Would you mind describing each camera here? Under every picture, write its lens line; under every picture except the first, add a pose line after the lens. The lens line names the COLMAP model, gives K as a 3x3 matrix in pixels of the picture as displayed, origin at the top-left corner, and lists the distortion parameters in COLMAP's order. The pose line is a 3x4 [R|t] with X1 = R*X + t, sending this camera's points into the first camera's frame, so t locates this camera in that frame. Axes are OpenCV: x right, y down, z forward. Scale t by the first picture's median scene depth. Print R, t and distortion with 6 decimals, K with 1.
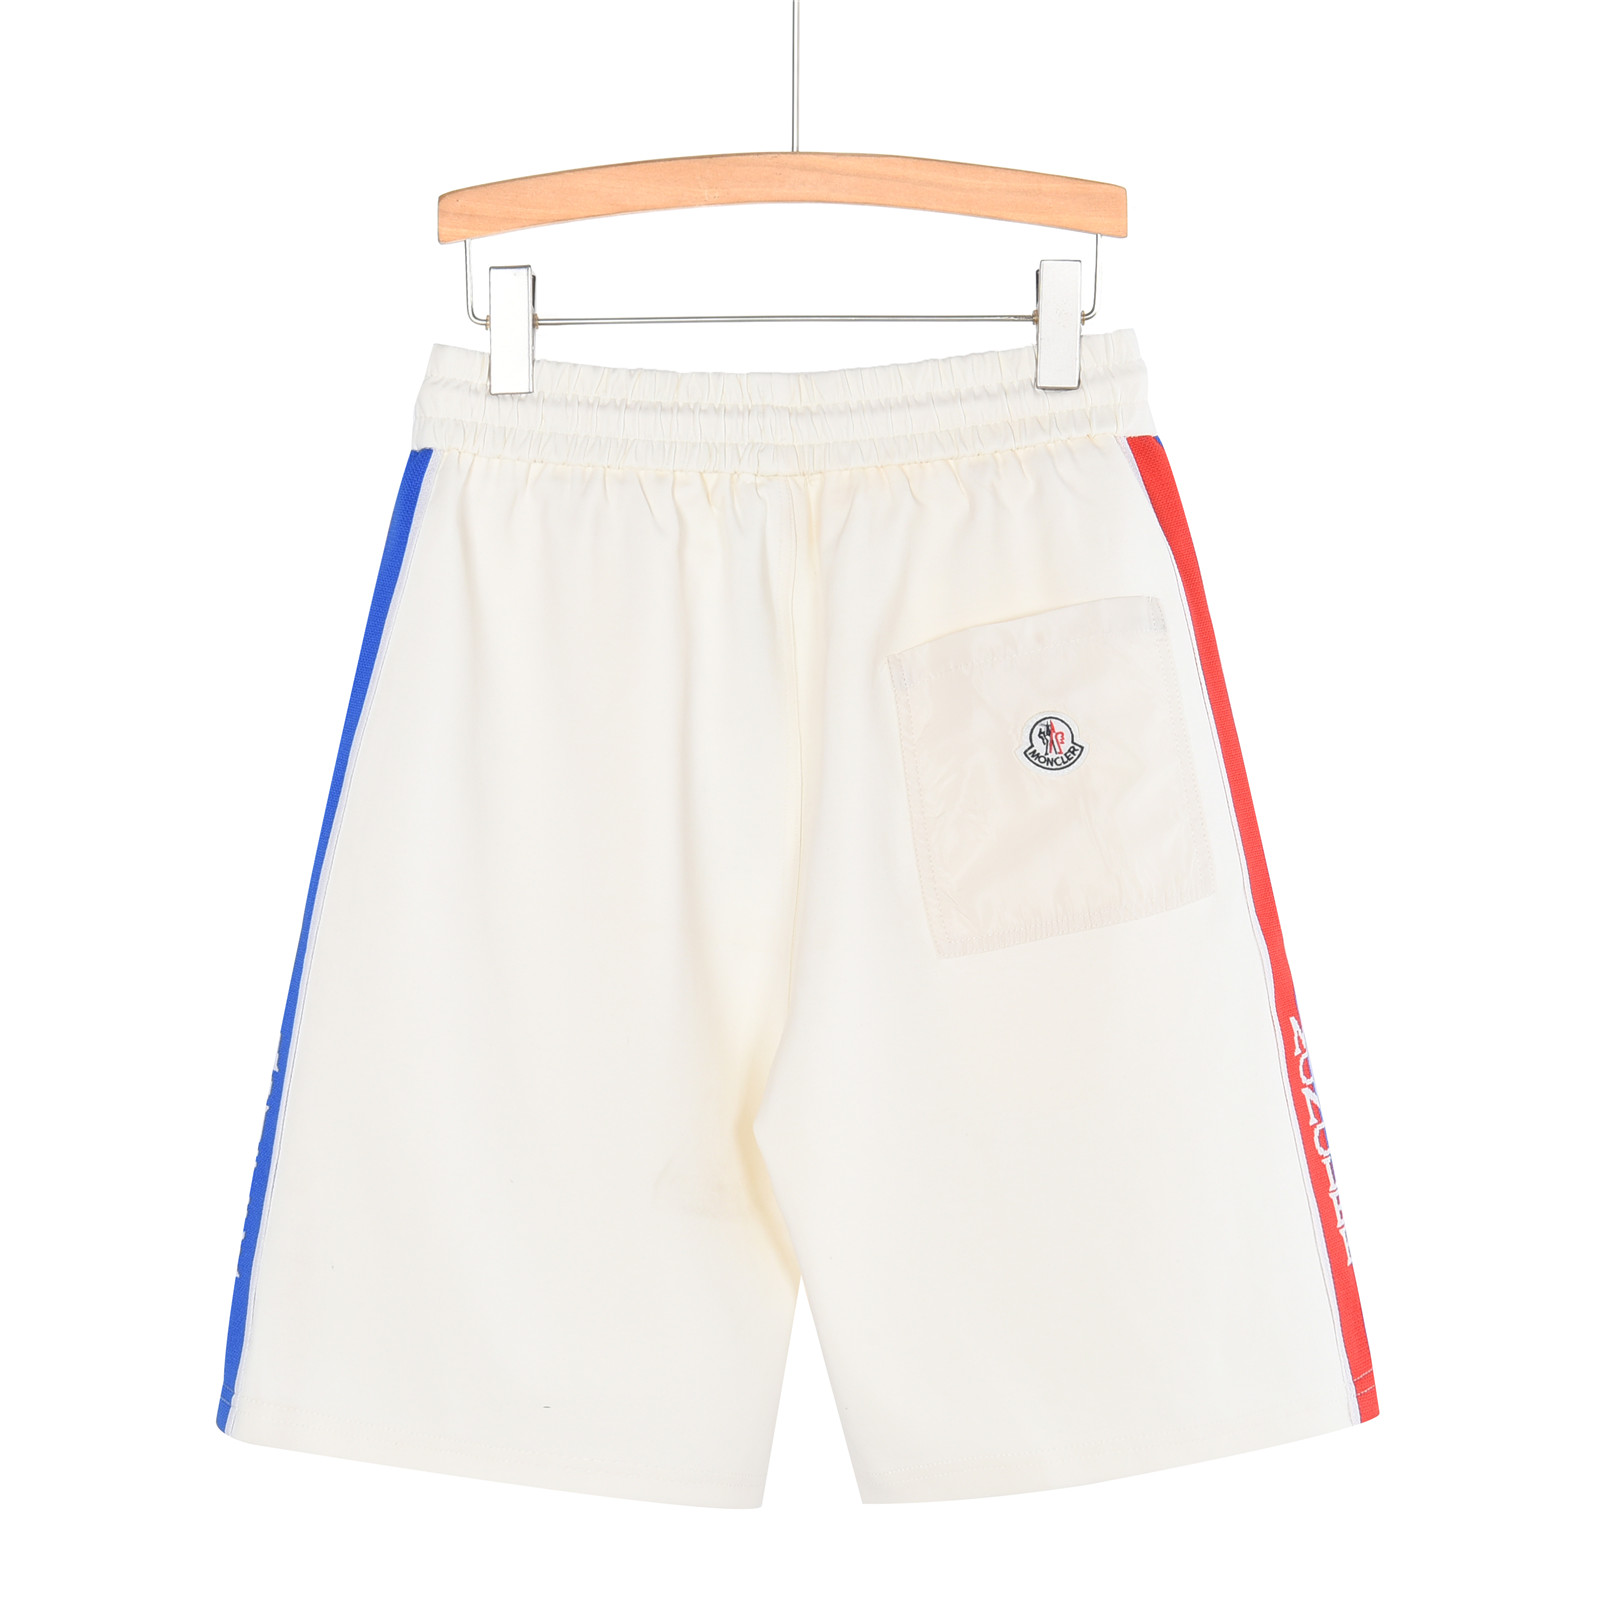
lens RADIAL K [[2985.4, 0, 800.0], [0, 2985.4, 800.7], [0, 0, 1]] dist [-0.022153, 0.000000]
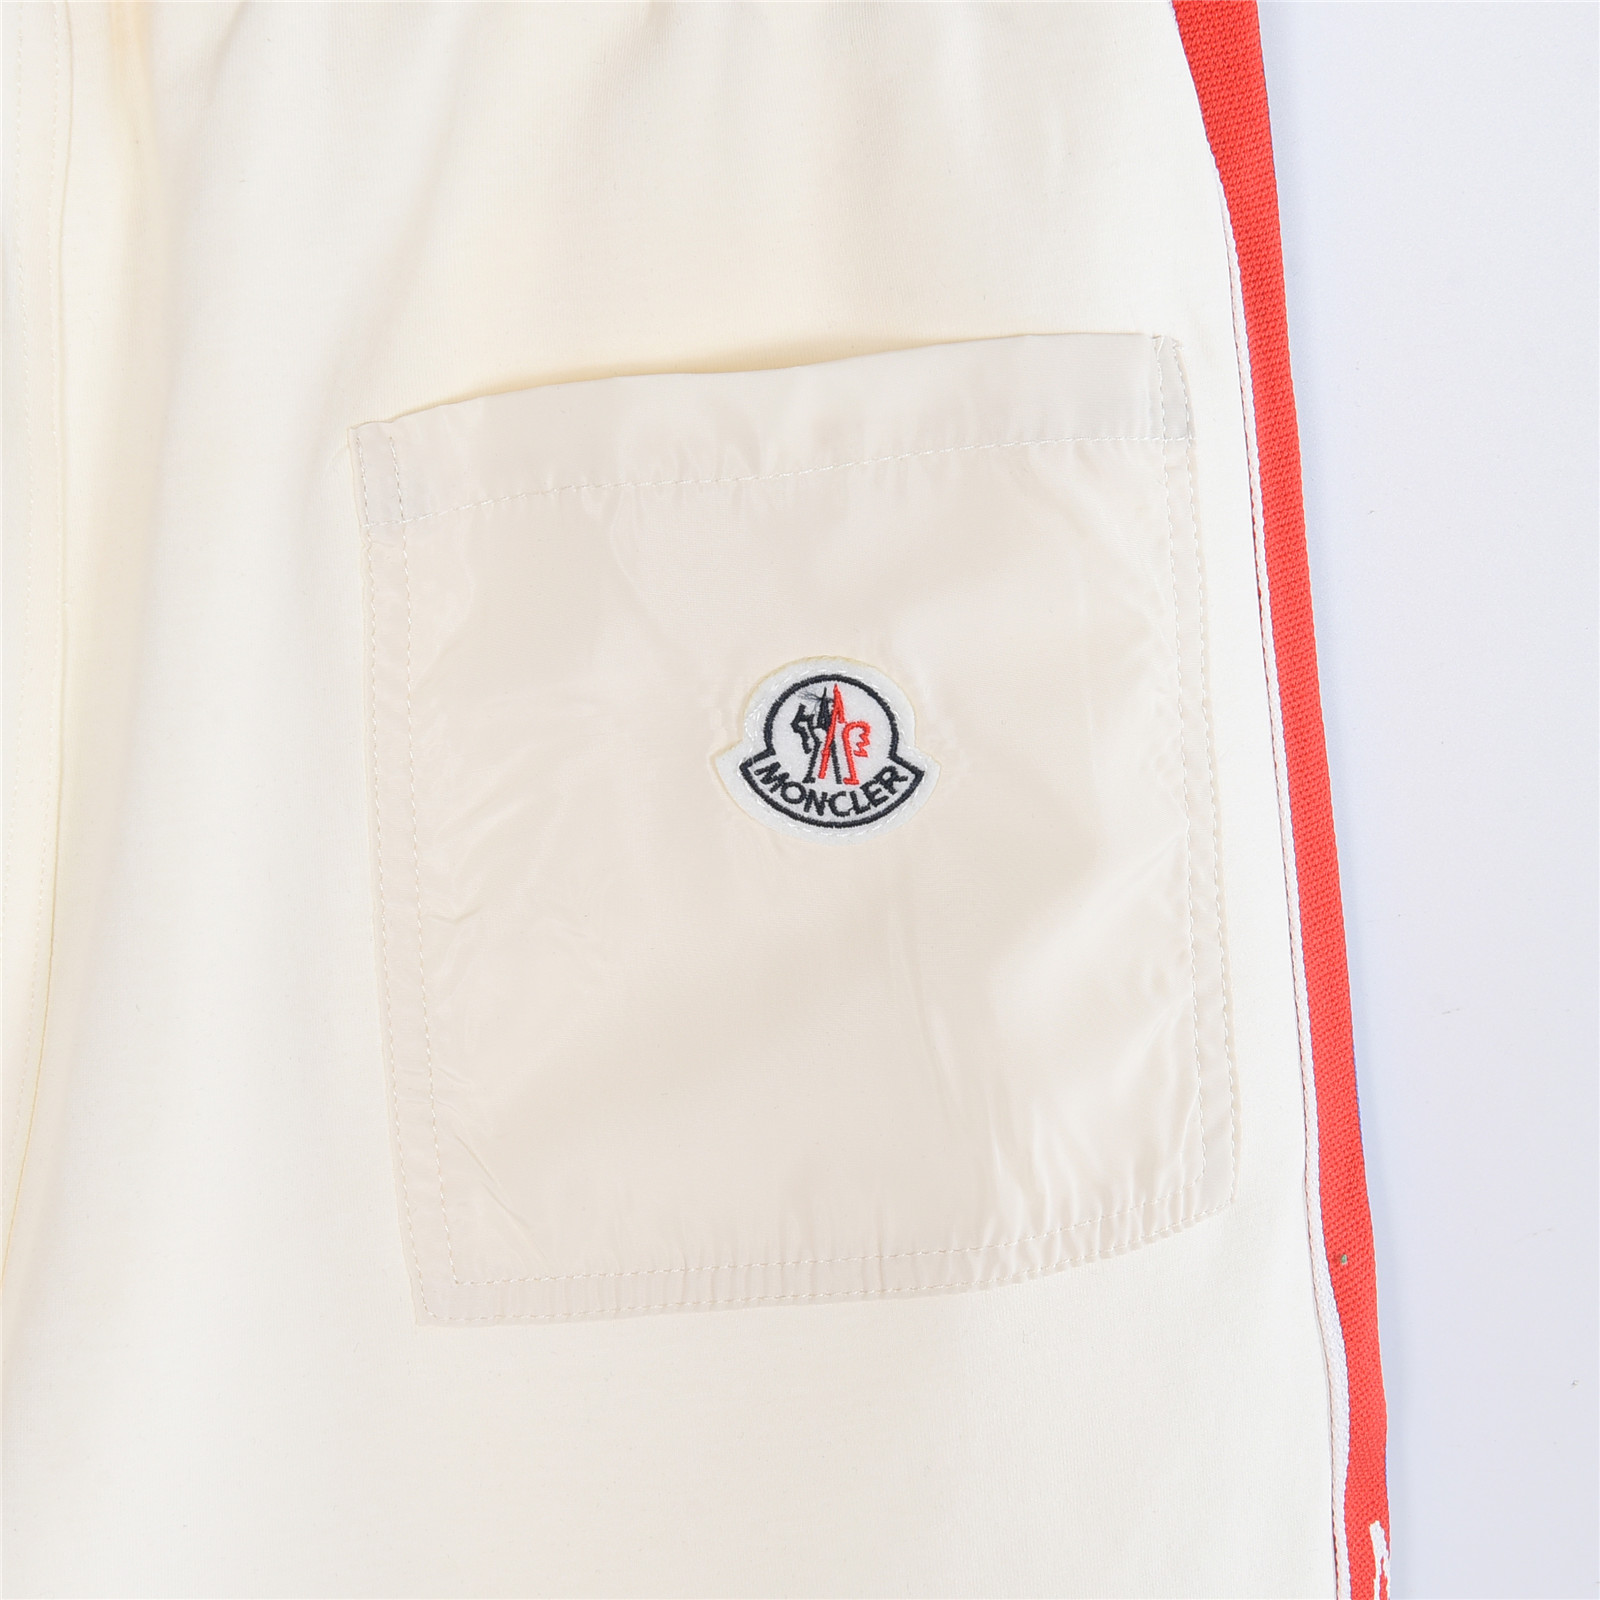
lens RADIAL K [[3493.6, 0, 800.4], [0, 3493.6, 799.6], [0, 0, 1]] dist [0.013552, 0.000000]
pose [[0.980092, 0.083630, 0.180072, 0.011880], [-0.106214, 0.987118, 0.119653, -0.059757], [-0.167746, -0.136397, 0.976349, 0.619995]]
